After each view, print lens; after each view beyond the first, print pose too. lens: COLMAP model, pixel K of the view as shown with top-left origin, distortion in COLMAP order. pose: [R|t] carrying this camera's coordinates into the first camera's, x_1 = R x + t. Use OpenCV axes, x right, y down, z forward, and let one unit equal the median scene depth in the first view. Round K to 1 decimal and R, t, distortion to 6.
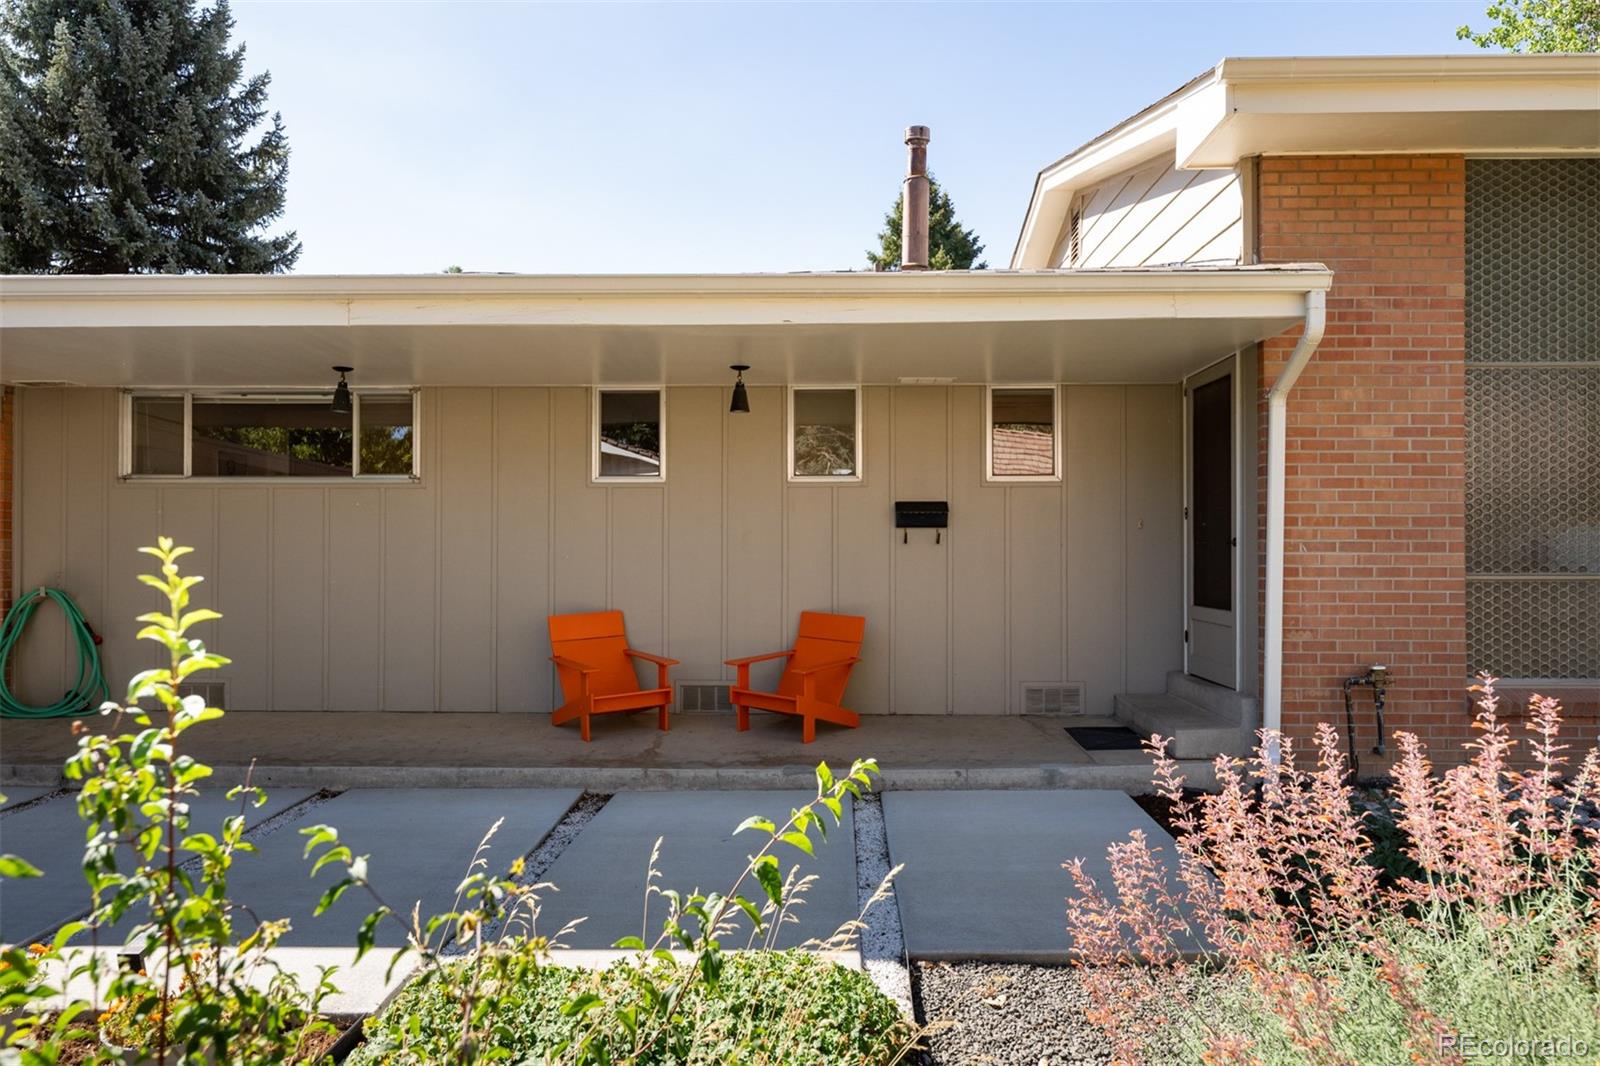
lens RADIAL K [[1049.2, 0, 800.0], [0, 1049.2, 533.0], [0, 0, 1]] dist [0.001490, -0.000487]
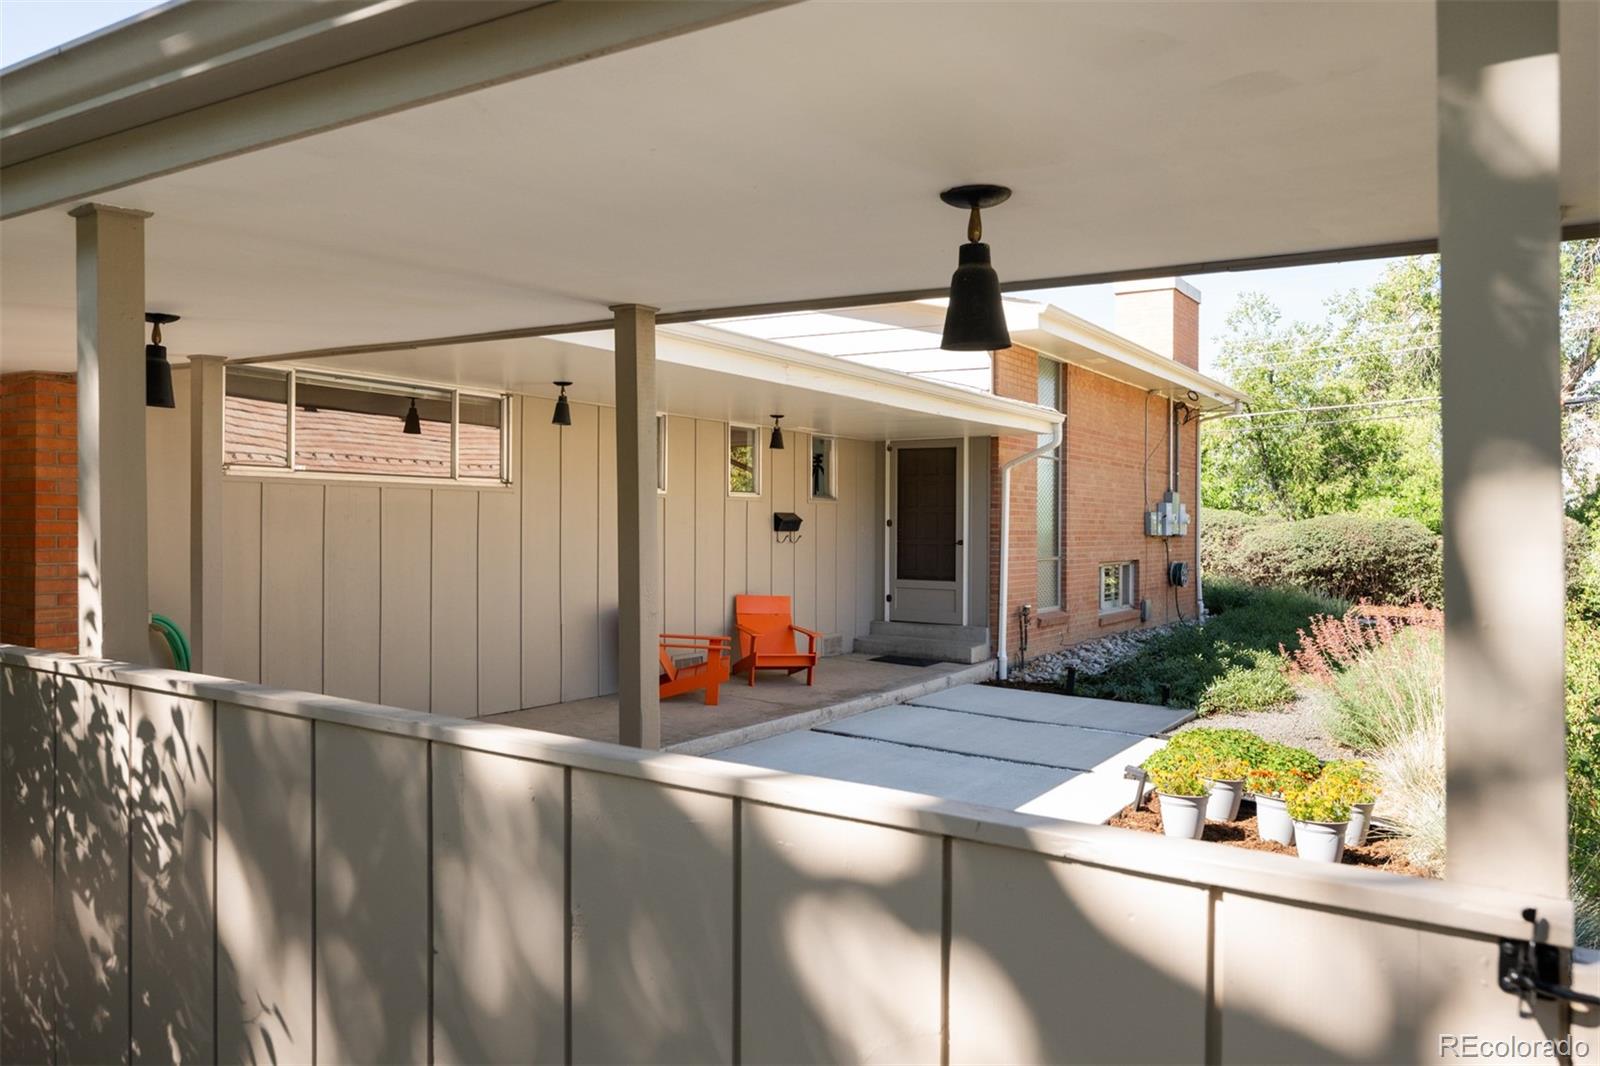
lens RADIAL K [[1132.9, 0, 800.0], [0, 1132.9, 533.0], [0, 0, 1]] dist [0.000224, 0.001023]
pose [[0.518642, -0.001751, 0.854990, -1.182076], [-0.015959, 0.999804, 0.011729, -0.021726], [-0.854842, -0.019728, 0.518513, 0.193618]]
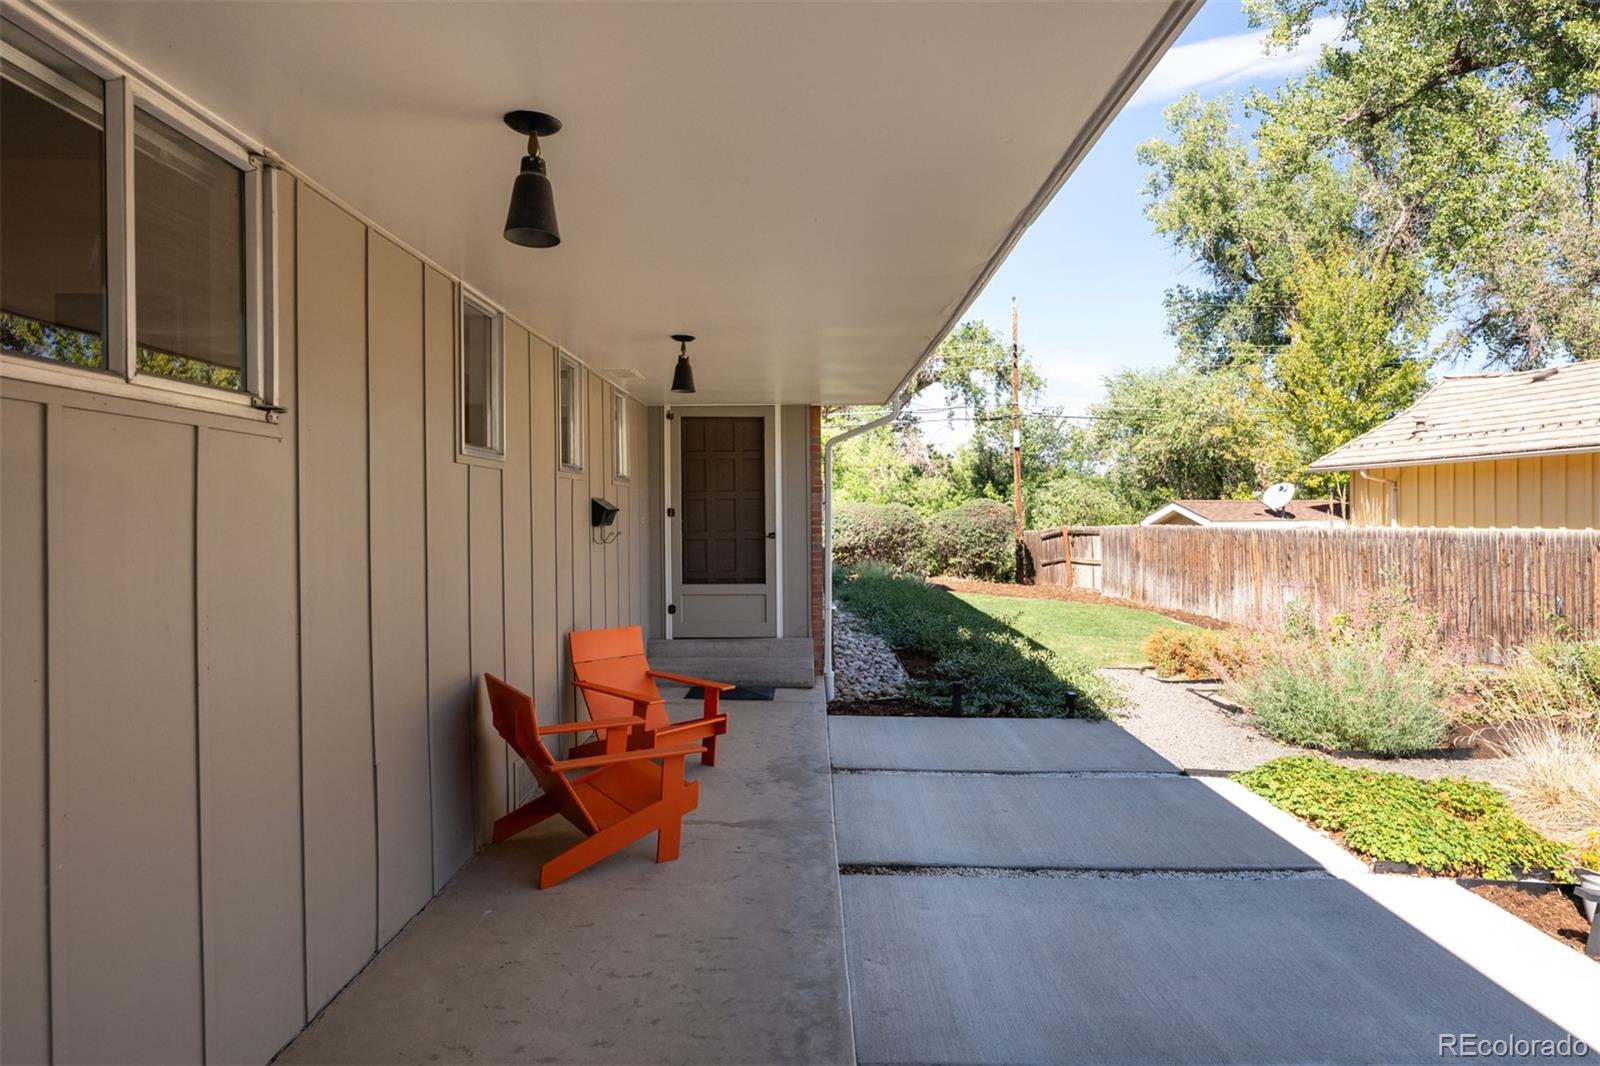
lens RADIAL K [[882.7, 0, 824.3], [0, 882.7, 512.5], [0, 0, 1]] dist [-0.015741, 0.000241]
pose [[-0.056103, 0.001550, 0.998424, -0.689854], [-0.003346, 0.999993, -0.001741, -0.017550], [-0.998419, -0.003438, -0.056098, 0.847359]]
